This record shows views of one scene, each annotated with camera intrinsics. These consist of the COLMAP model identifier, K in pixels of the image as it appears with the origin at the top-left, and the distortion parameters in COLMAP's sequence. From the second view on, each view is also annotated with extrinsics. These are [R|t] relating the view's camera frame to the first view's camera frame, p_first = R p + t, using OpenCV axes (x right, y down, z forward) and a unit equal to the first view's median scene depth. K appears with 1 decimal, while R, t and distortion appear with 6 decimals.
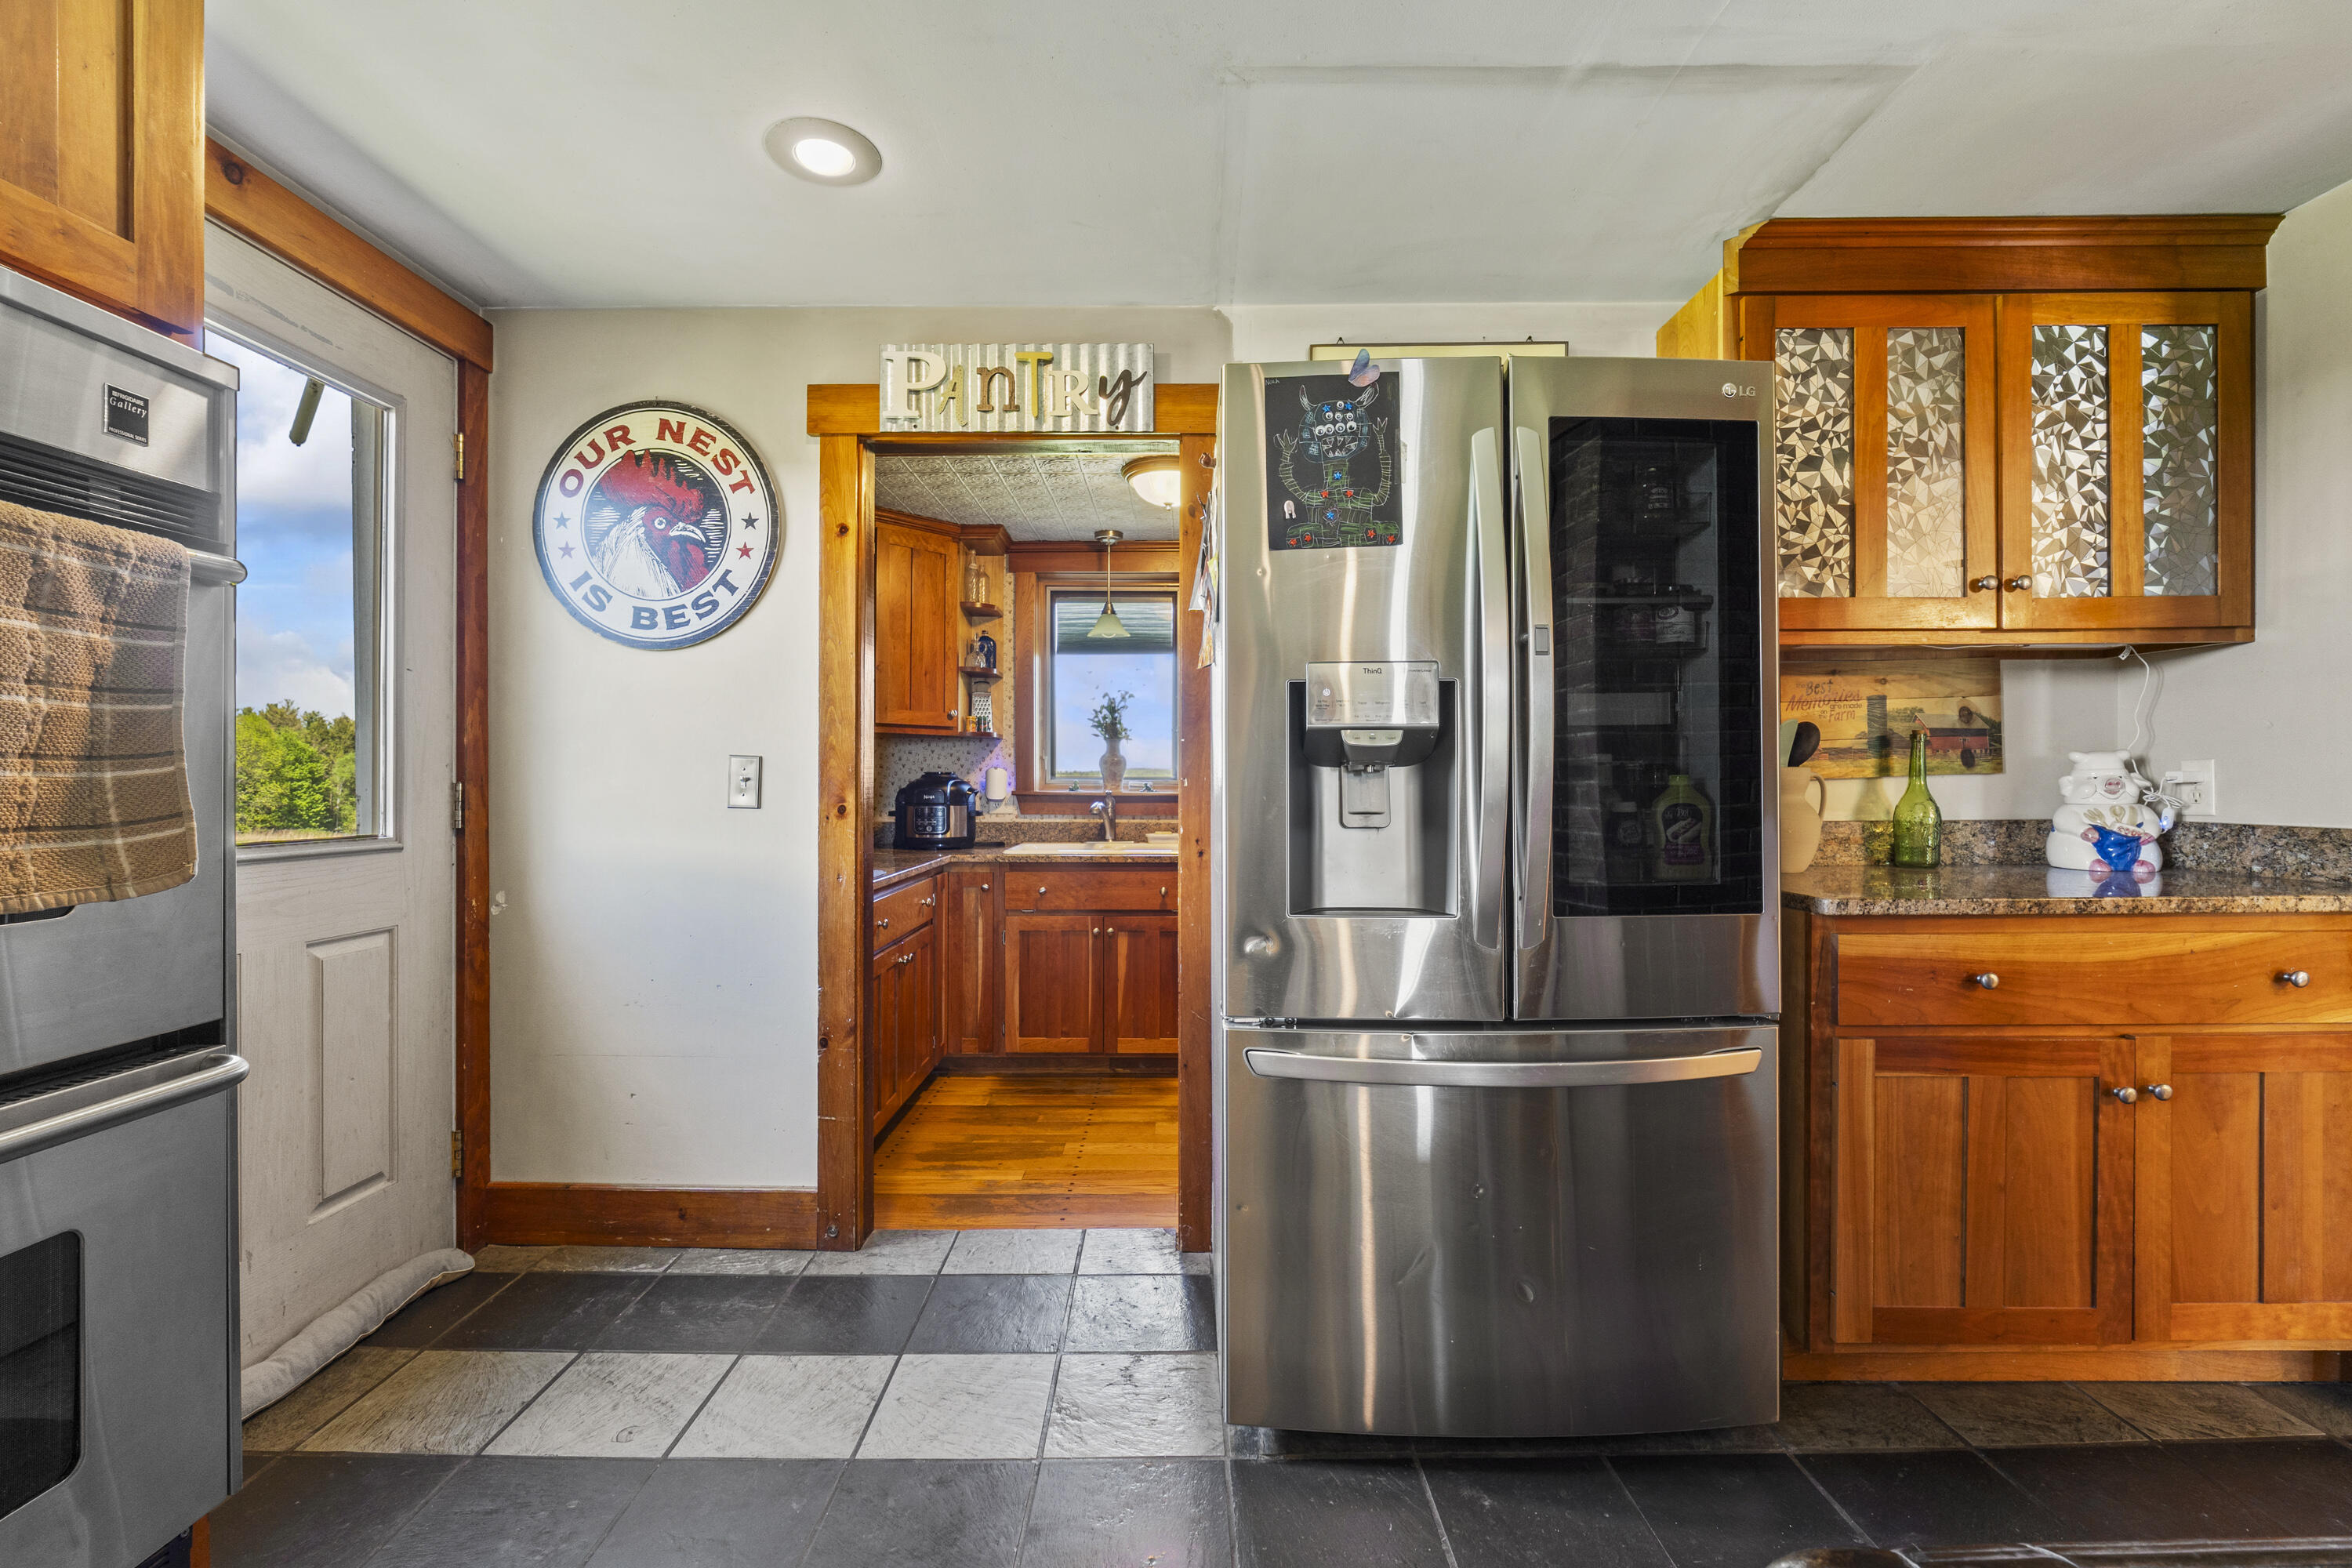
lens RADIAL K [[1023.1, 0, 1184.4], [0, 1023.1, 774.3], [0, 0, 1]] dist [-0.009715, 0.000630]
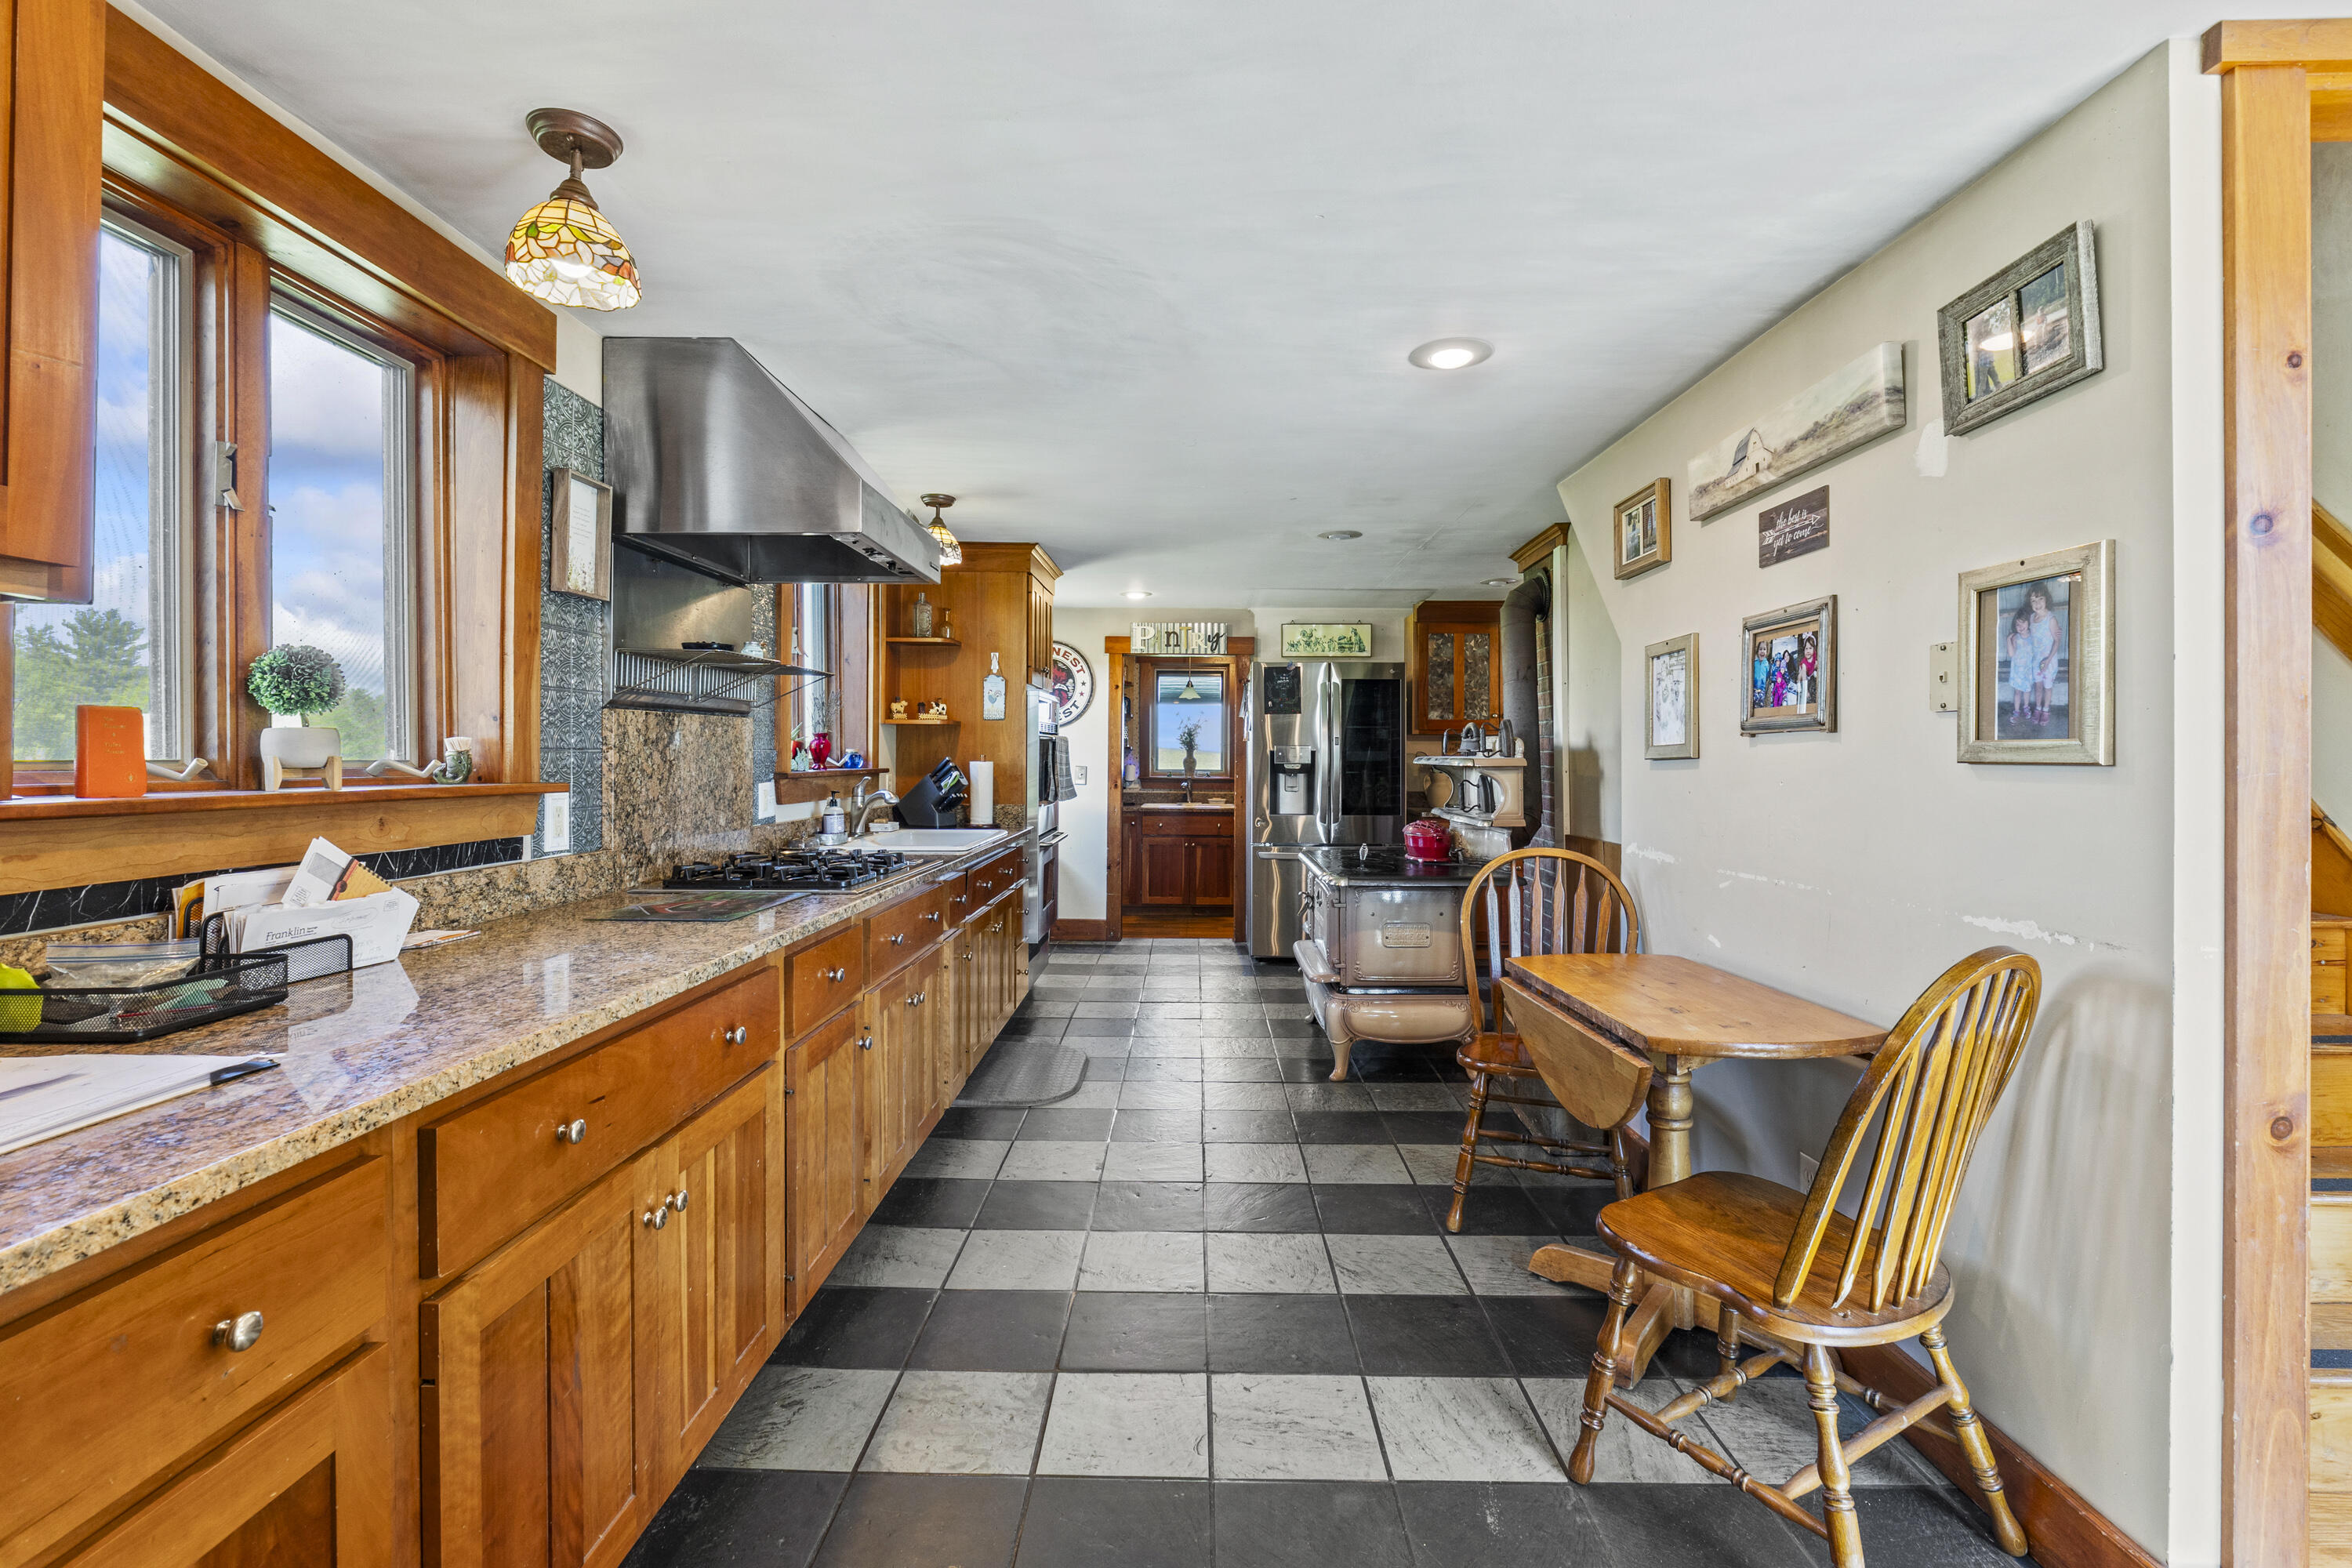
lens RADIAL K [[1023.1, 0, 1184.4], [0, 1023.1, 774.3], [0, 0, 1]] dist [-0.009715, 0.000630]
pose [[0.999847, 0.005675, -0.016546, -0.053674], [-0.005332, 0.999772, 0.020698, -0.030746], [0.016660, -0.020606, 0.999649, -1.004898]]
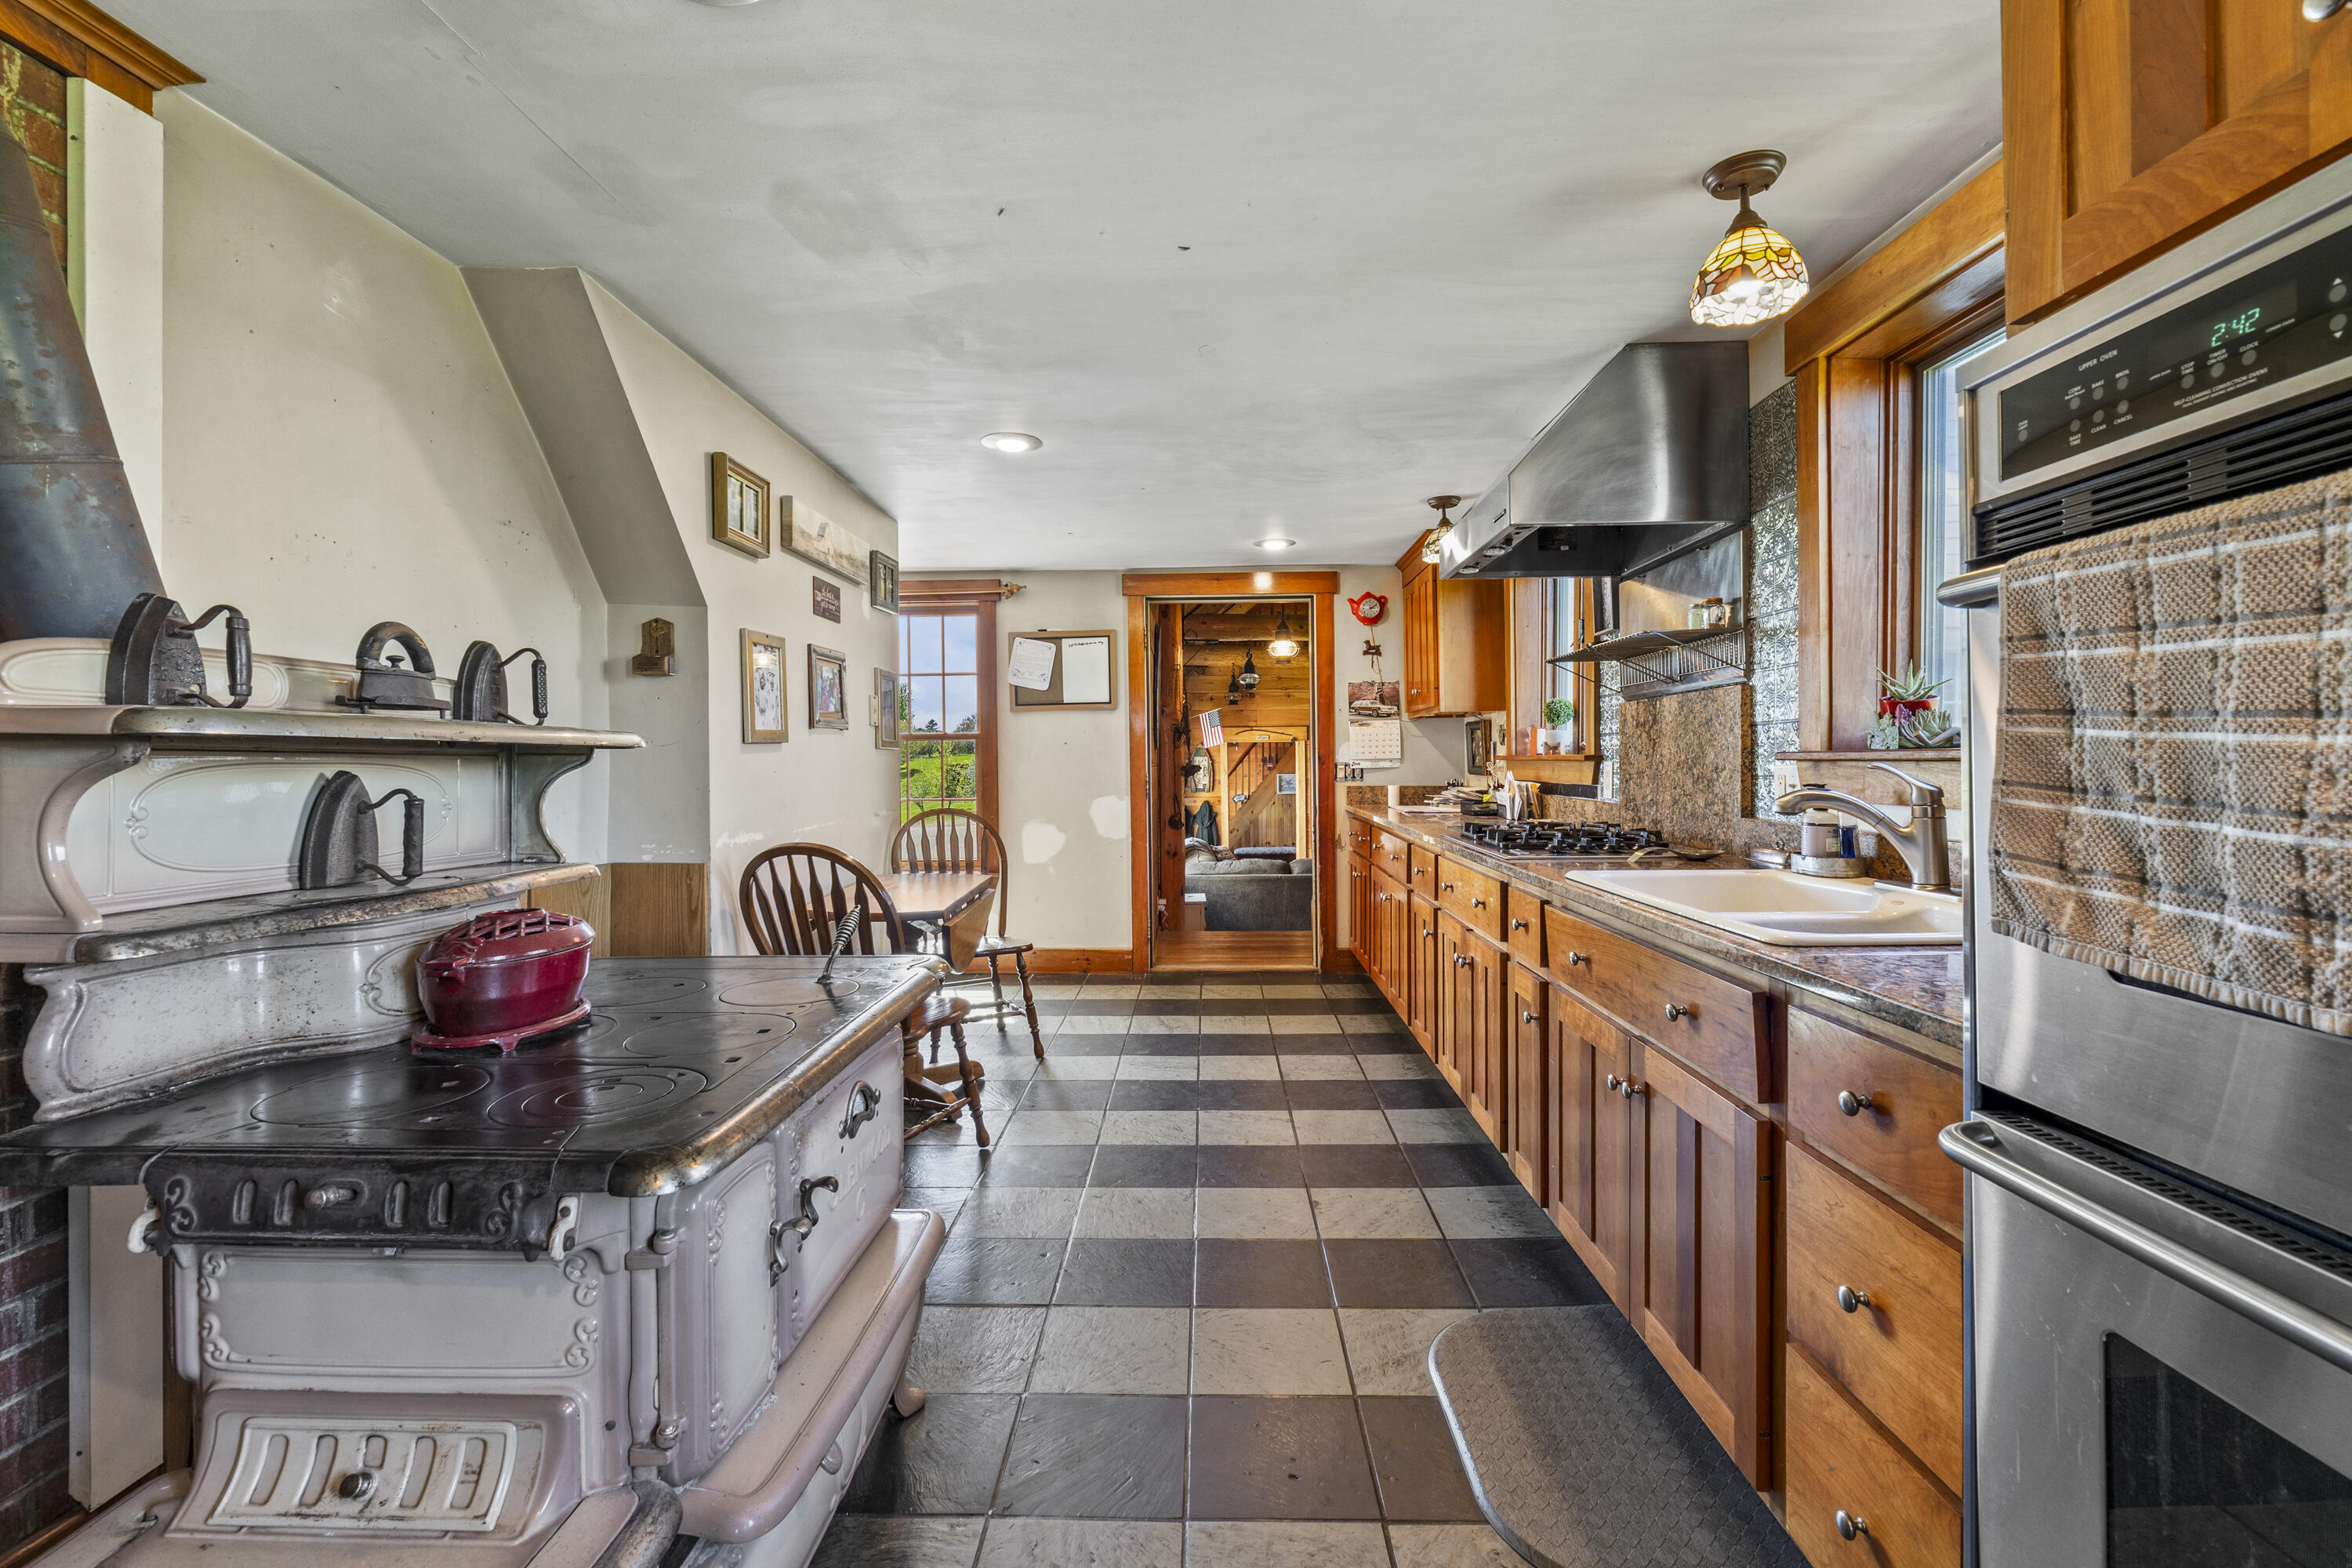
lens RADIAL K [[1023.1, 0, 1184.4], [0, 1023.1, 774.3], [0, 0, 1]] dist [-0.009715, 0.000630]
pose [[-0.999541, 0.010954, 0.028236, -0.080028], [0.011253, 0.999882, 0.010480, 0.016309], [-0.028118, 0.010793, -0.999546, 2.191054]]
